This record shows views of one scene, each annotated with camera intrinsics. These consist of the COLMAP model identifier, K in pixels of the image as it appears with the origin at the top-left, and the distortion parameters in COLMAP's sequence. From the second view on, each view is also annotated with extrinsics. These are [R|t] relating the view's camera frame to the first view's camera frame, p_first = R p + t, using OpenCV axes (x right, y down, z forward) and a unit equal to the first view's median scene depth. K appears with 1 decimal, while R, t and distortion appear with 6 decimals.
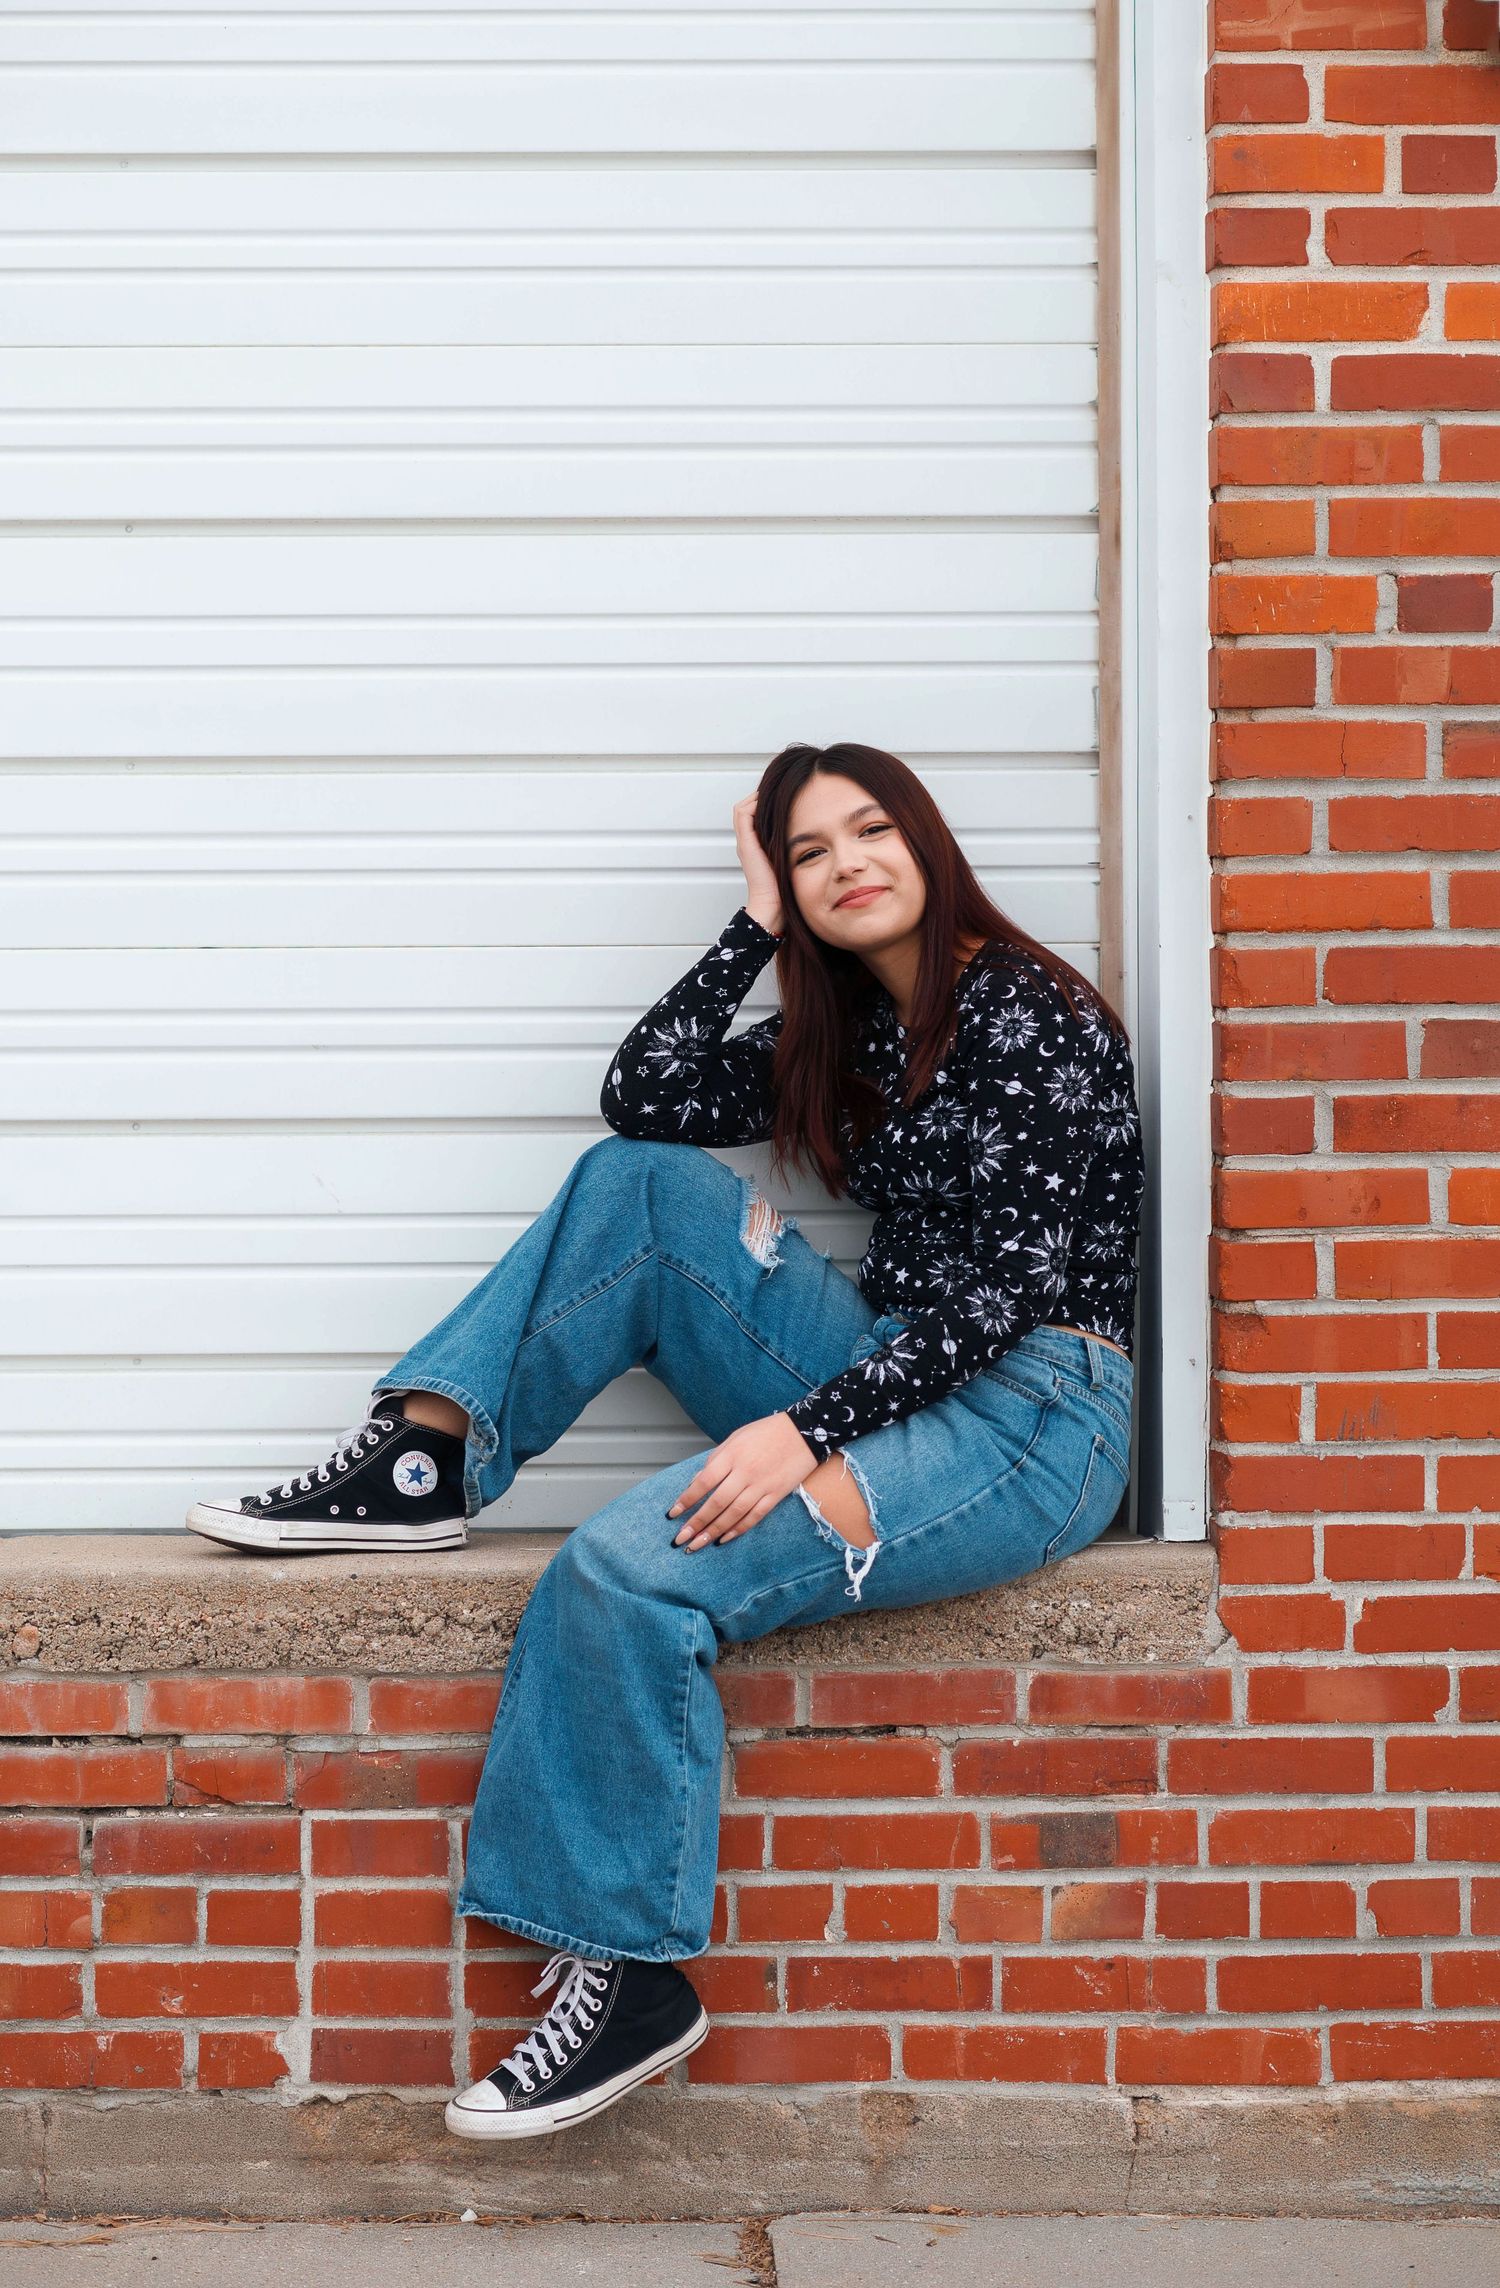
lens RADIAL K [[5869.7, 0, 750.8], [0, 5869.7, 1126.8], [0, 0, 1]] dist [0.059378, 0.000000]
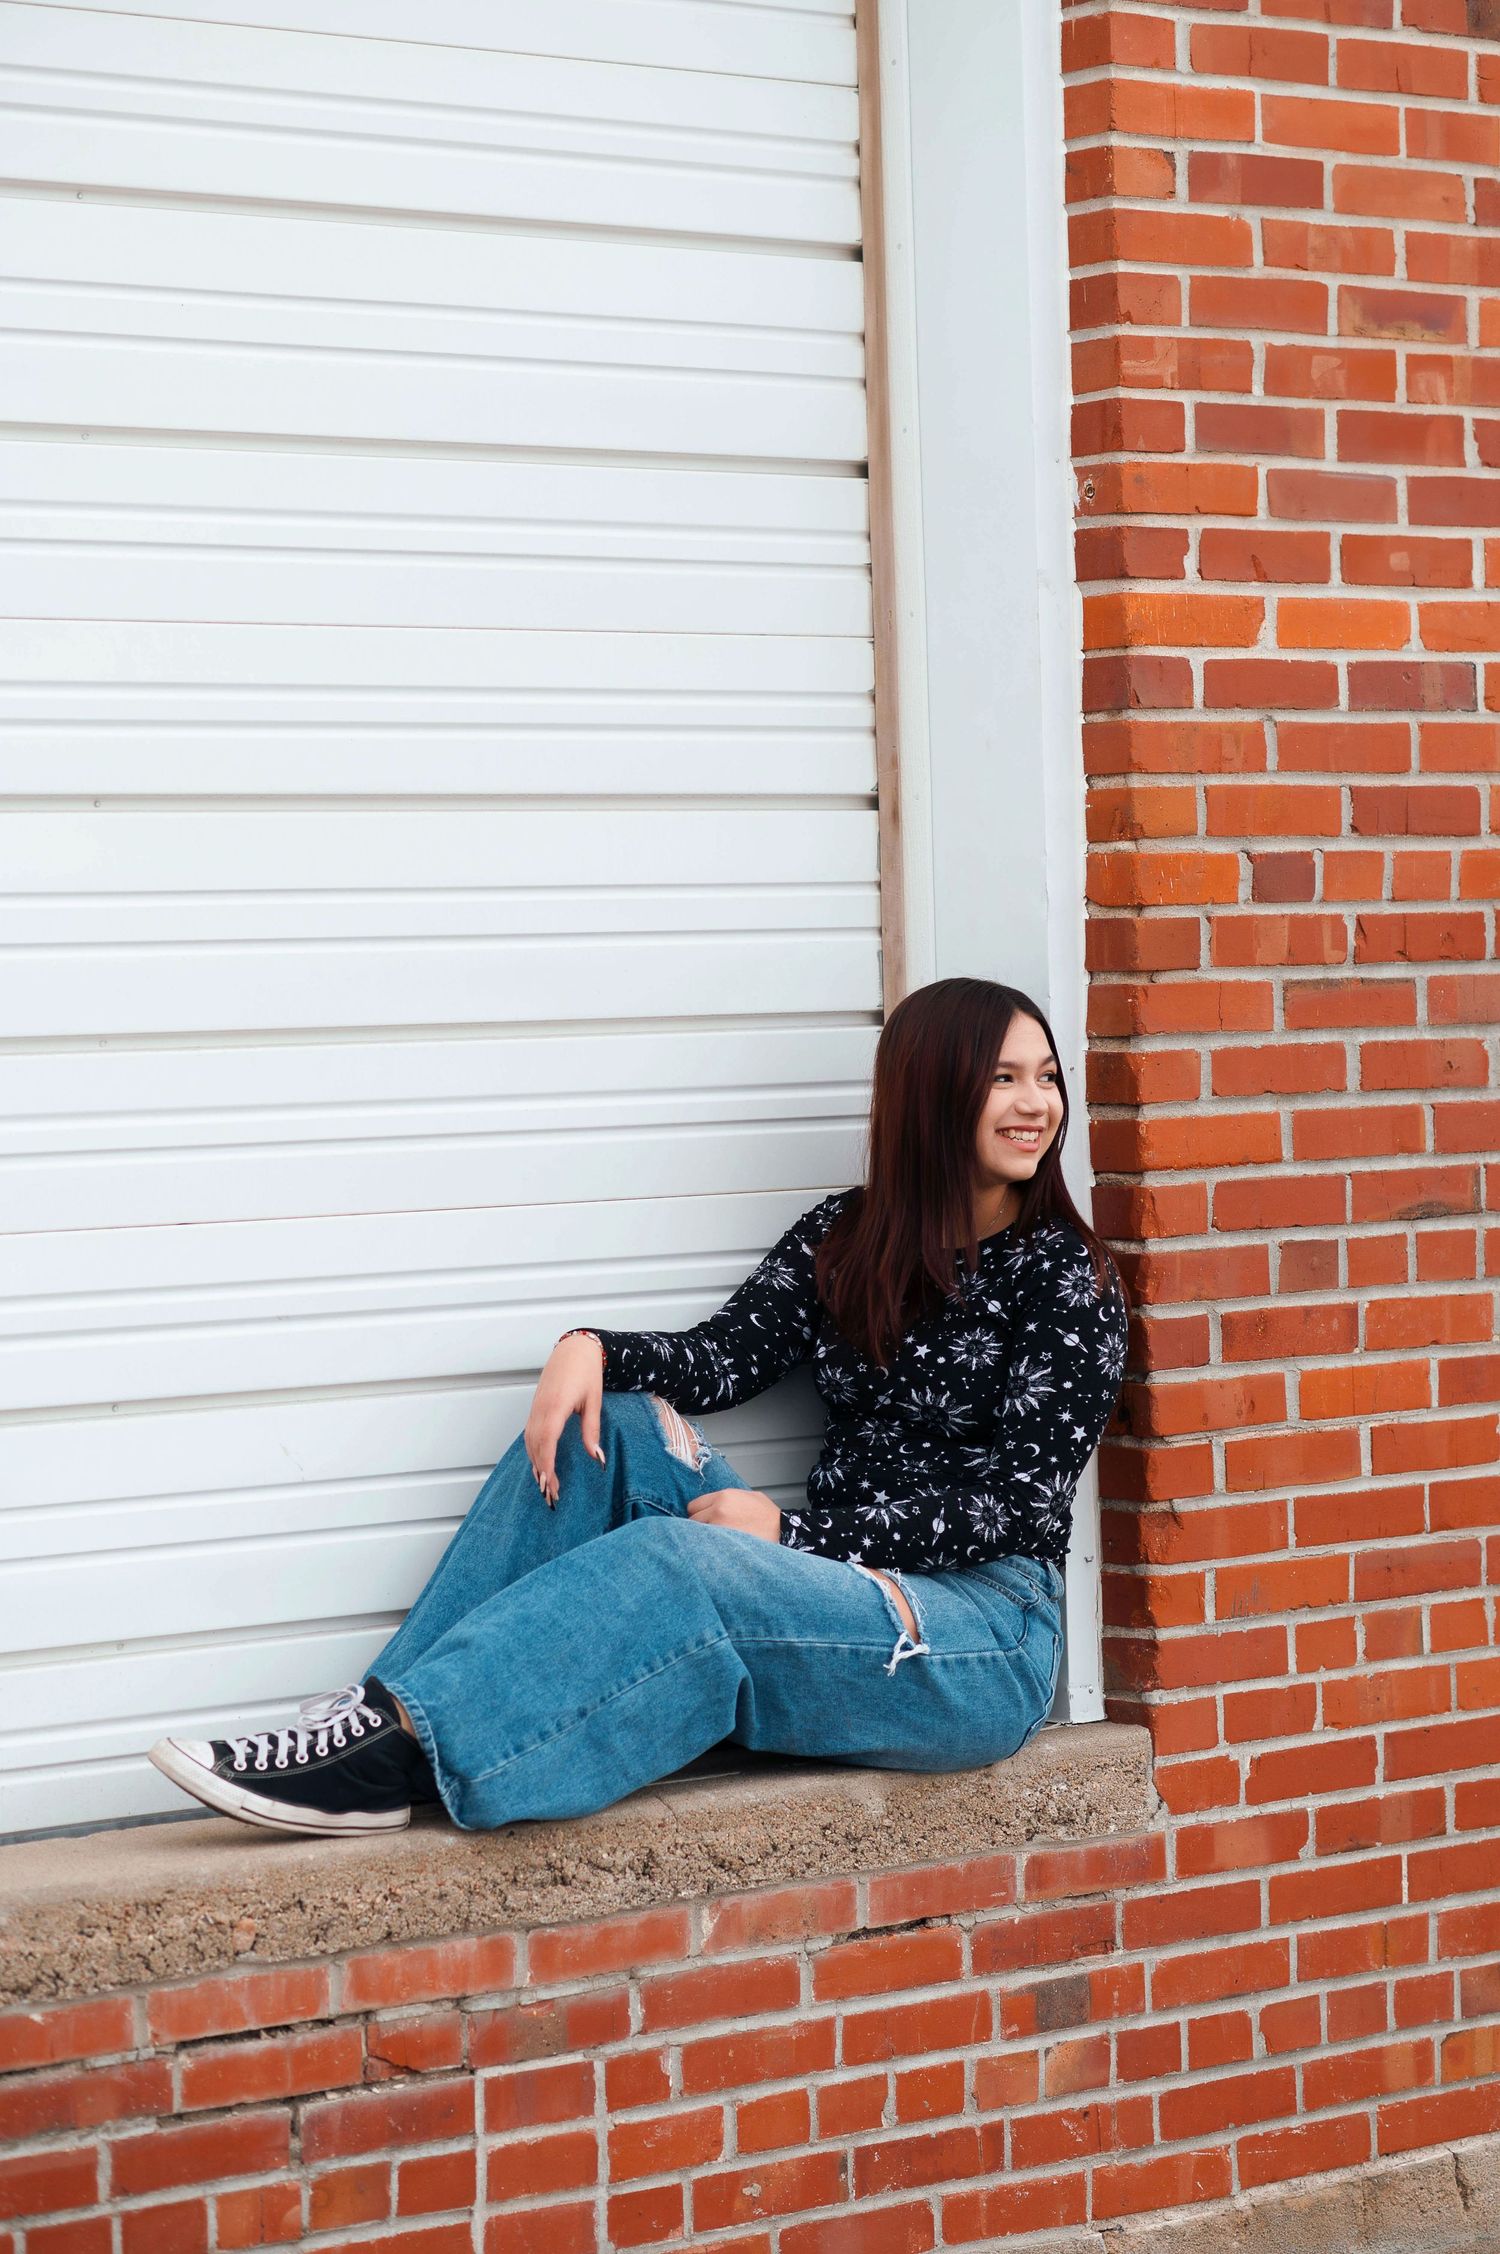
lens RADIAL K [[5559.3, 0, 750.3], [0, 5559.3, 1144.2], [0, 0, 1]] dist [0.052412, 0.000000]
pose [[0.798890, -0.033162, 0.600563, -0.610424], [0.050485, 0.998653, -0.012014, -0.029201], [-0.599355, 0.039917, 0.799487, 0.198096]]
